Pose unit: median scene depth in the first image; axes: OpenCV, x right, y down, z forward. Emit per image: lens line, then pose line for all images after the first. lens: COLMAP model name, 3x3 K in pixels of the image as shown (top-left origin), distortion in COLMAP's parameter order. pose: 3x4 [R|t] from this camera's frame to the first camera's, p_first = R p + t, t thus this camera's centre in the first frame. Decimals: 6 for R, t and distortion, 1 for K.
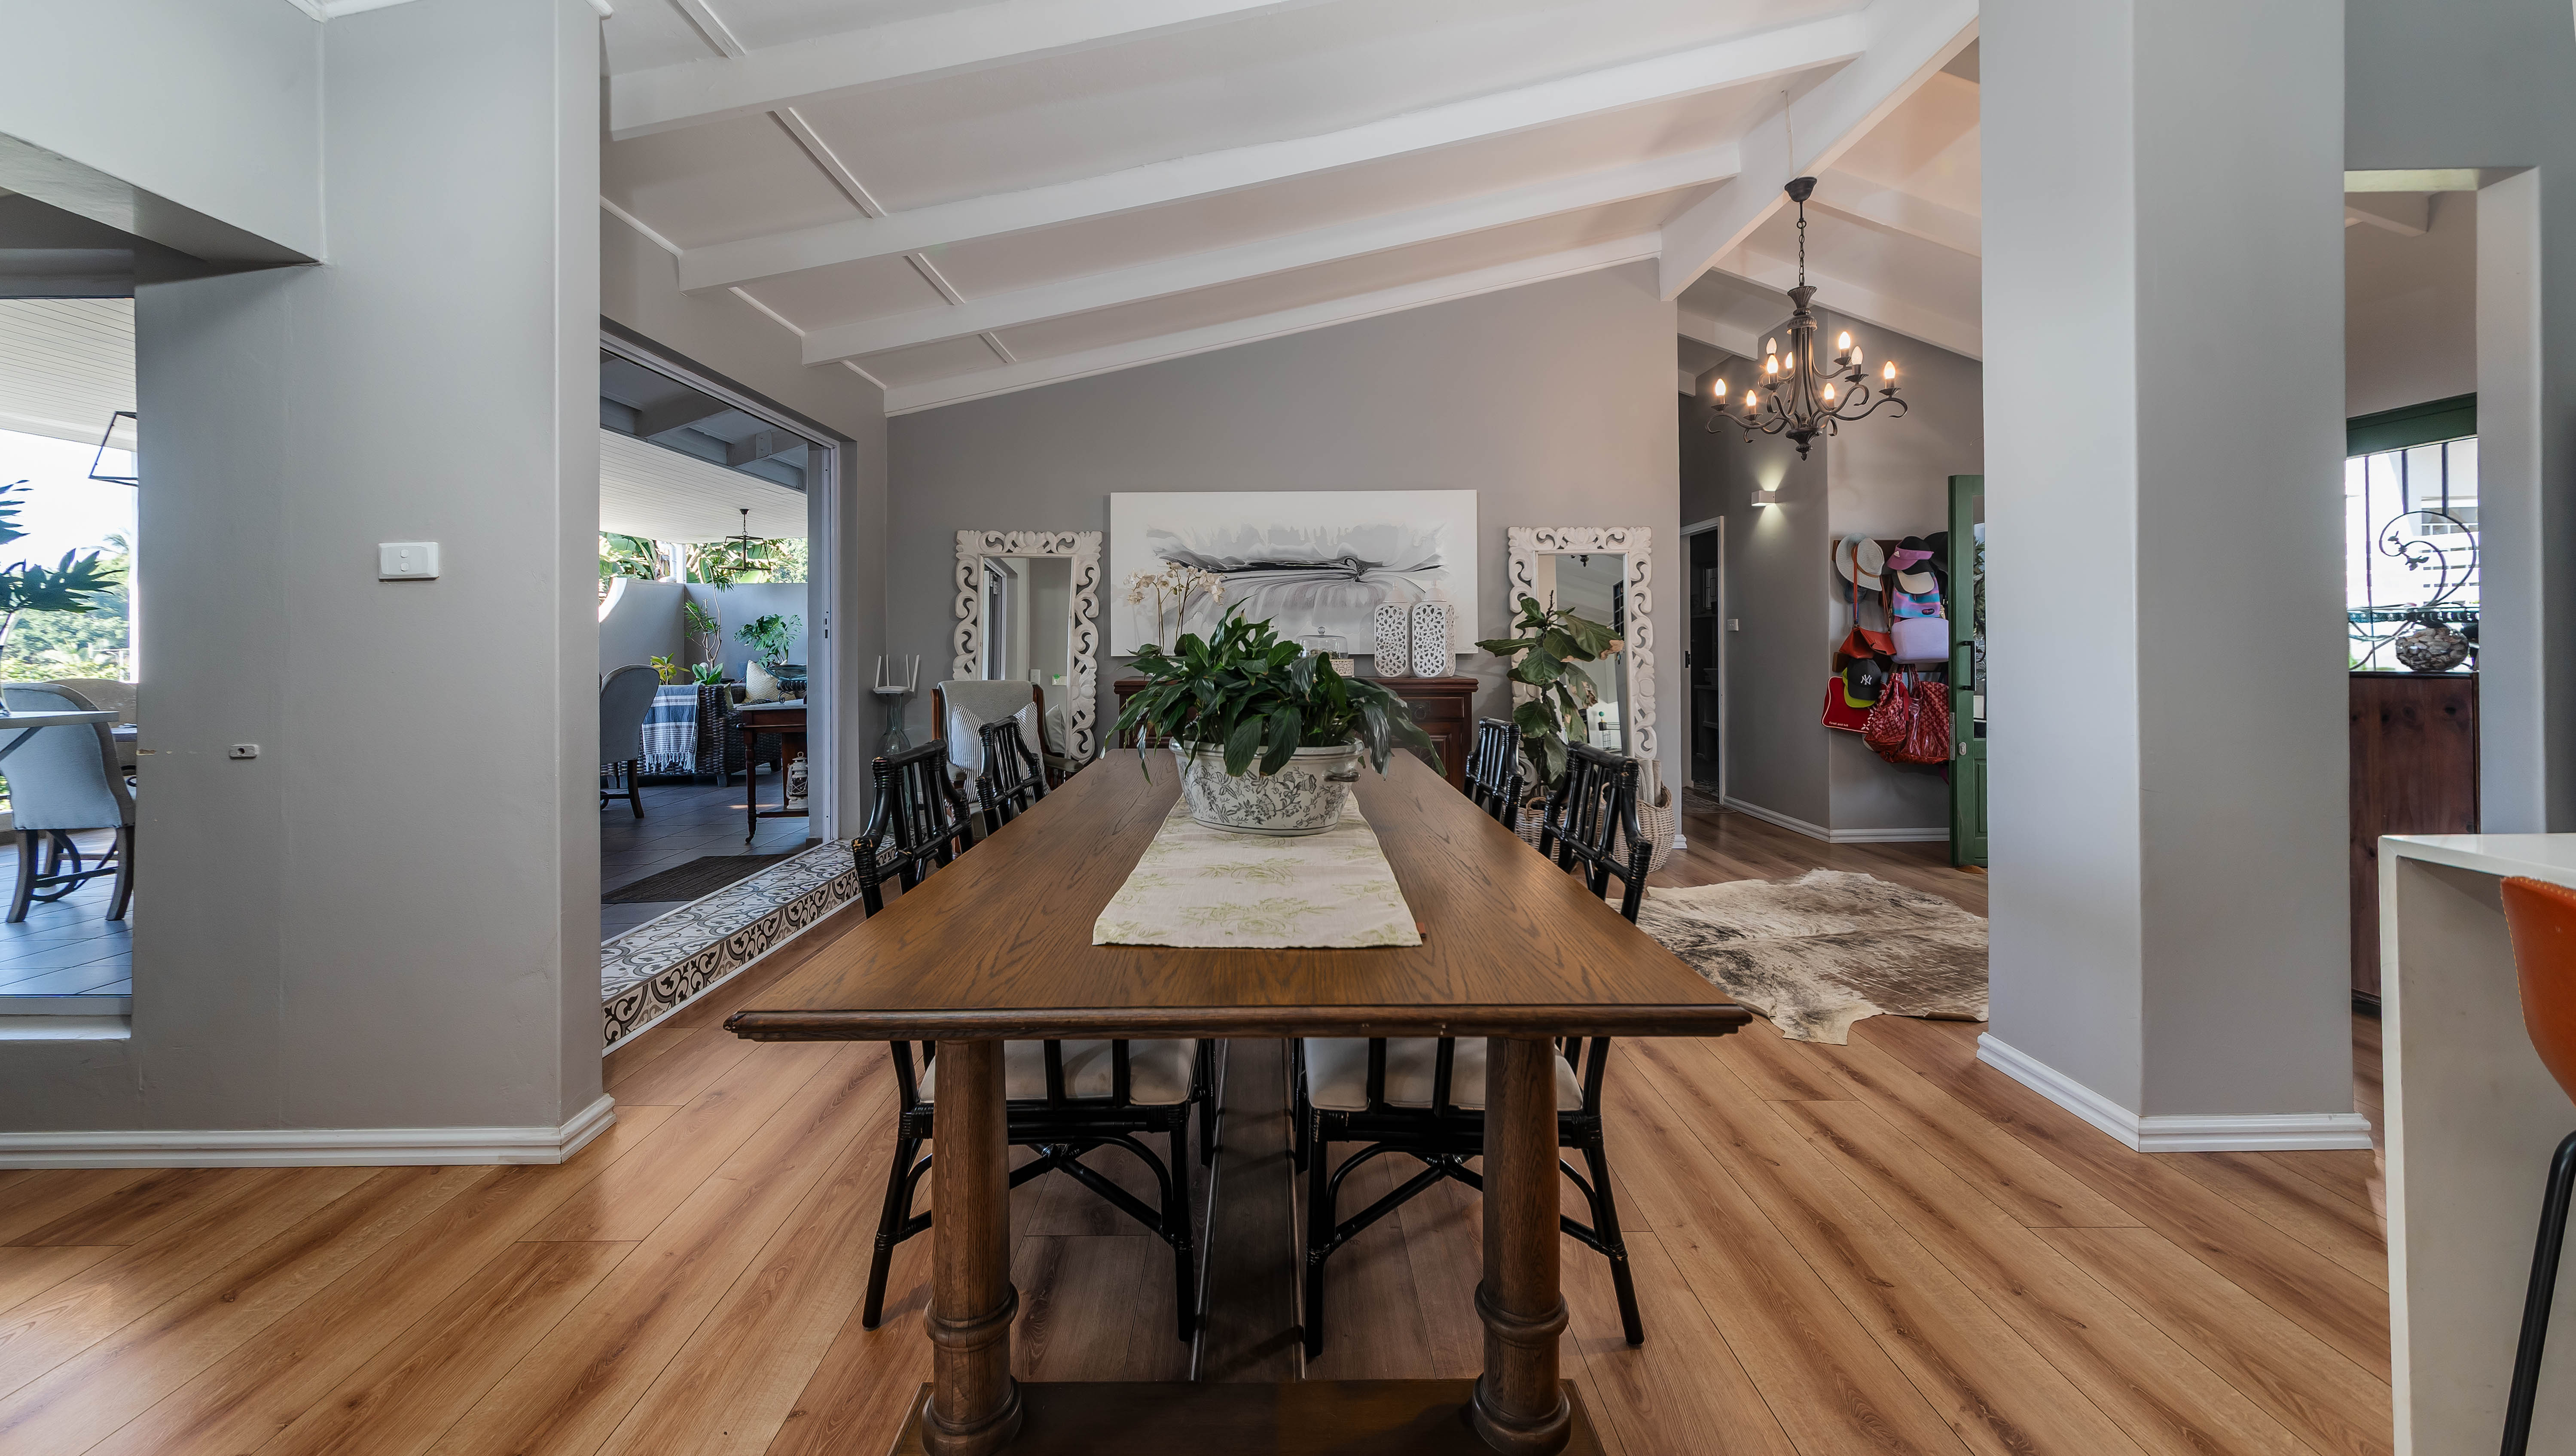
lens RADIAL K [[935.4, 0, 1274.9], [0, 935.4, 629.6], [0, 0, 1]] dist [-0.002562, 0.000333]
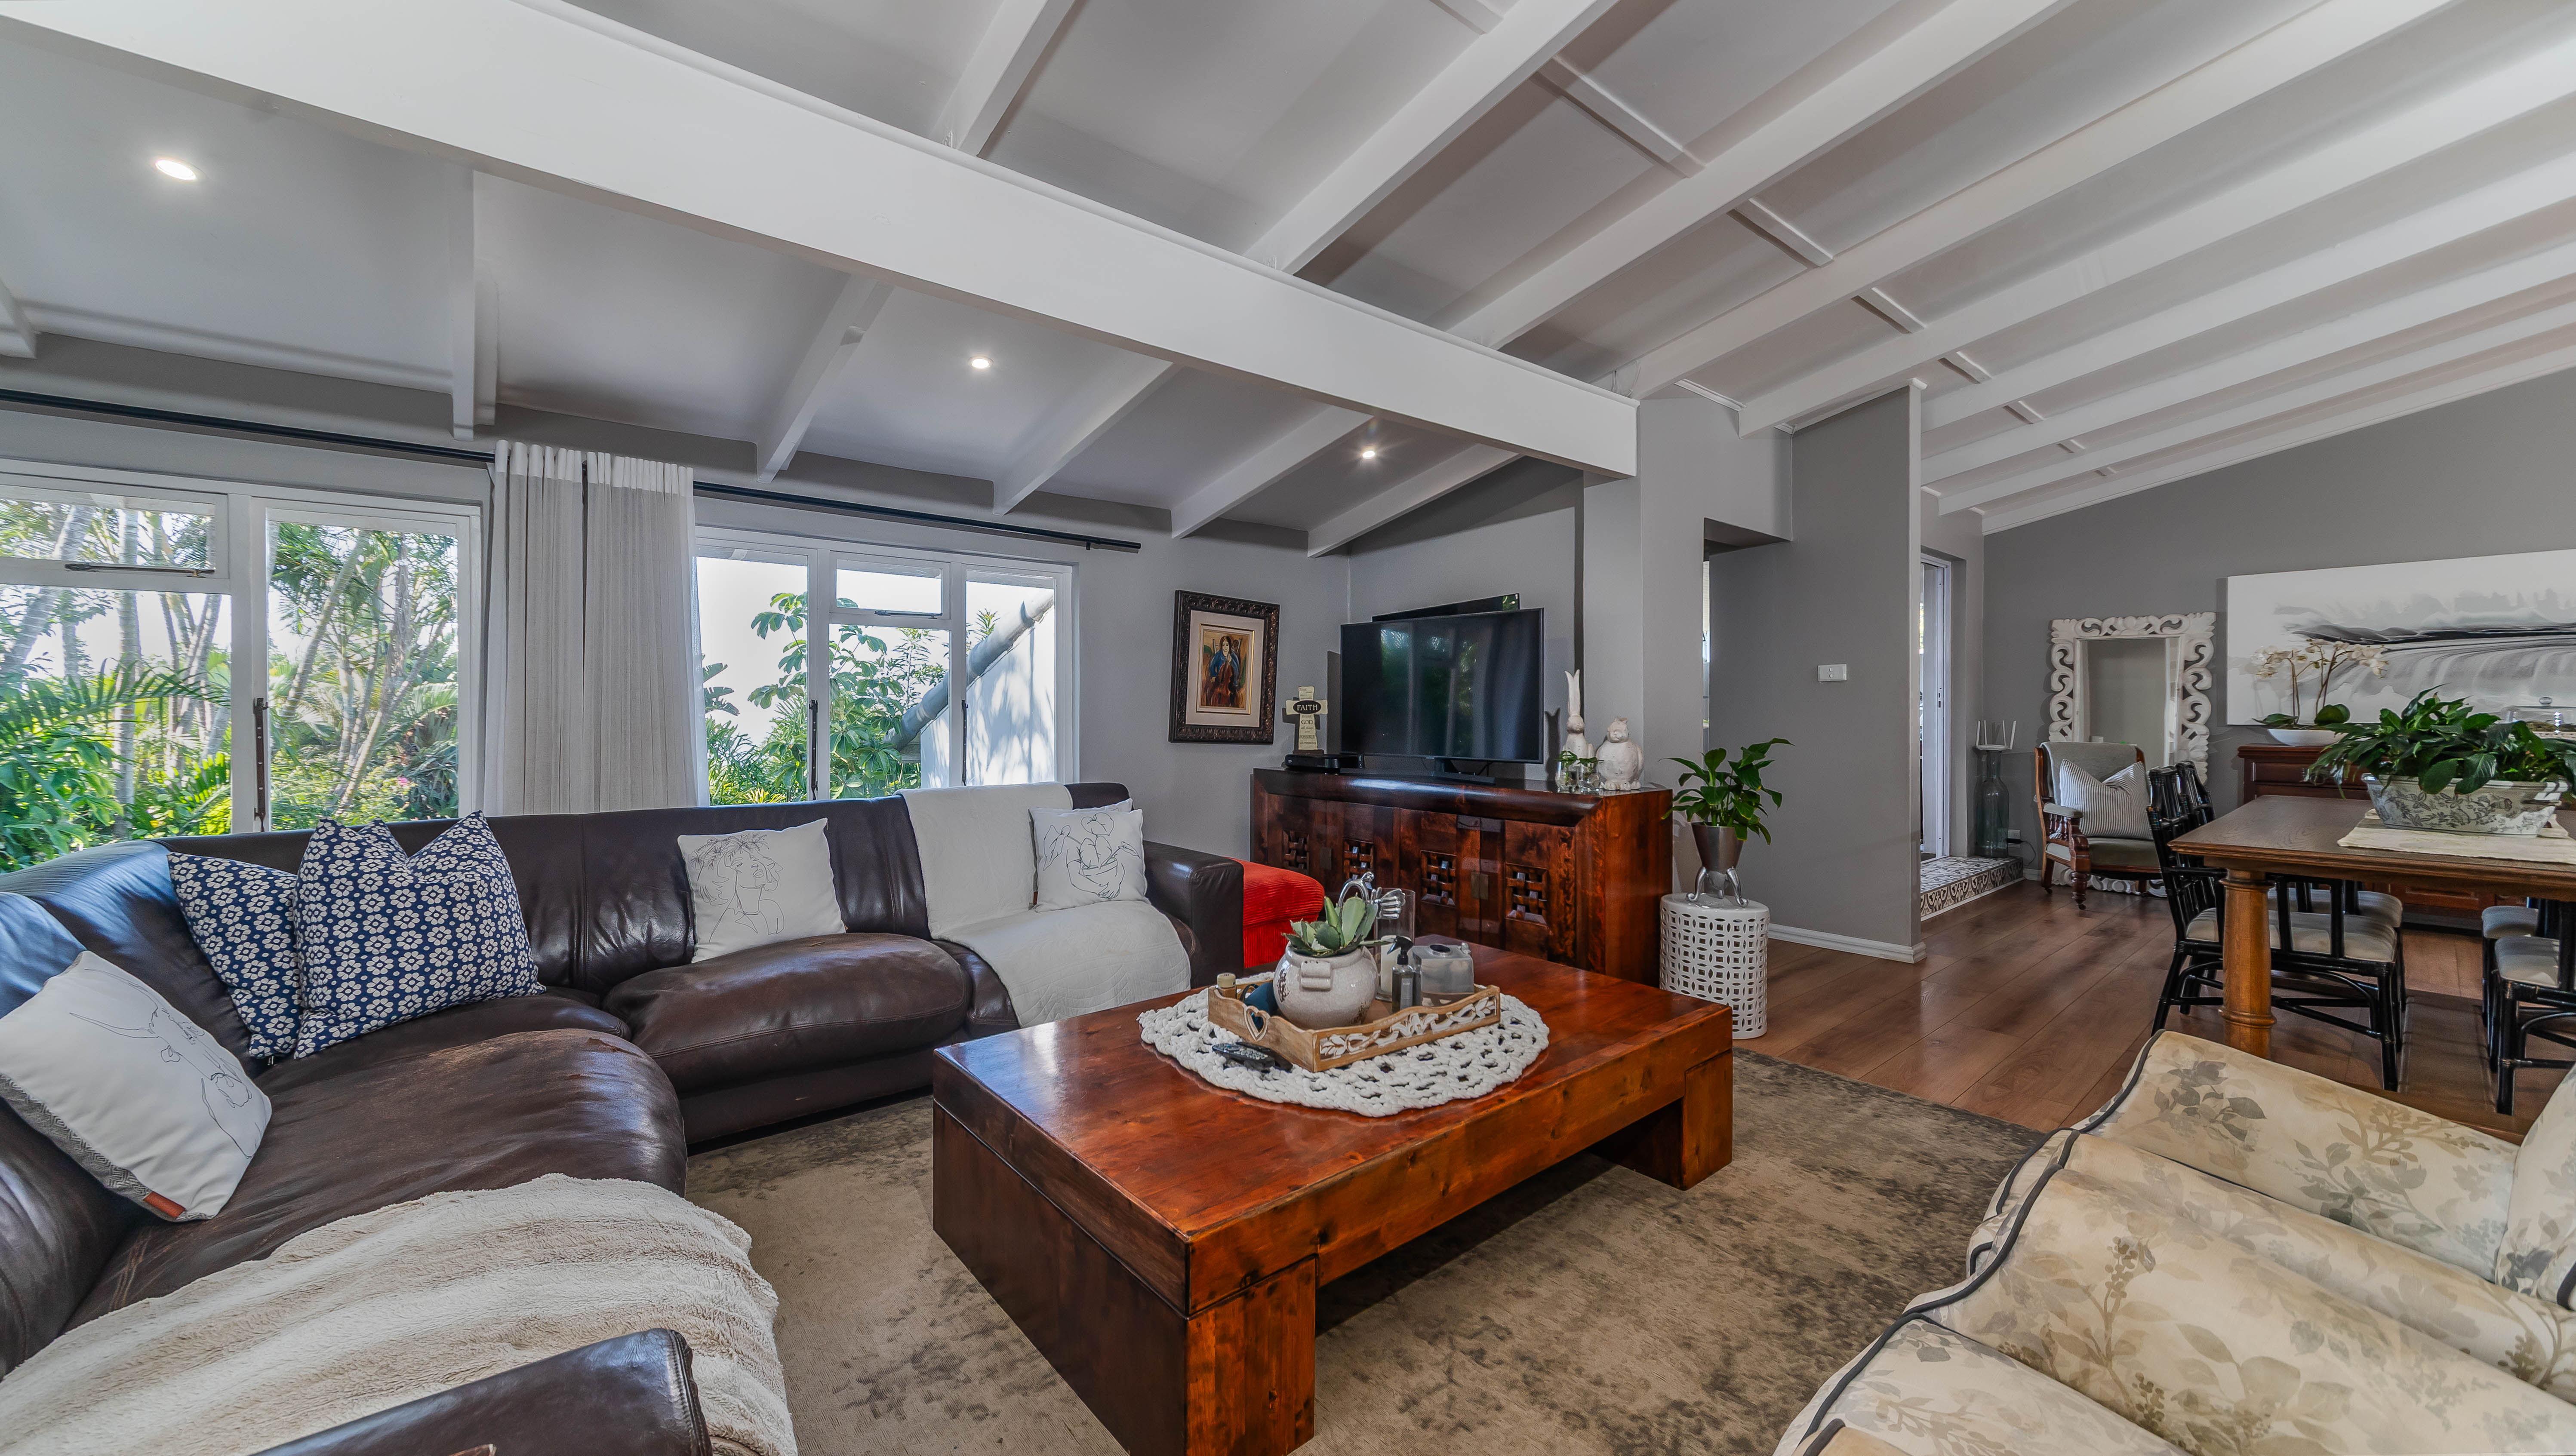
lens RADIAL K [[935.4, 0, 1280.7], [0, 935.4, 711.1], [0, 0, 1]] dist [-0.002562, 0.000333]
pose [[0.620769, 0.006788, -0.783964, -0.004279], [0.006313, 0.999887, 0.013657, -0.009631], [0.783968, -0.013427, 0.620656, -0.568619]]
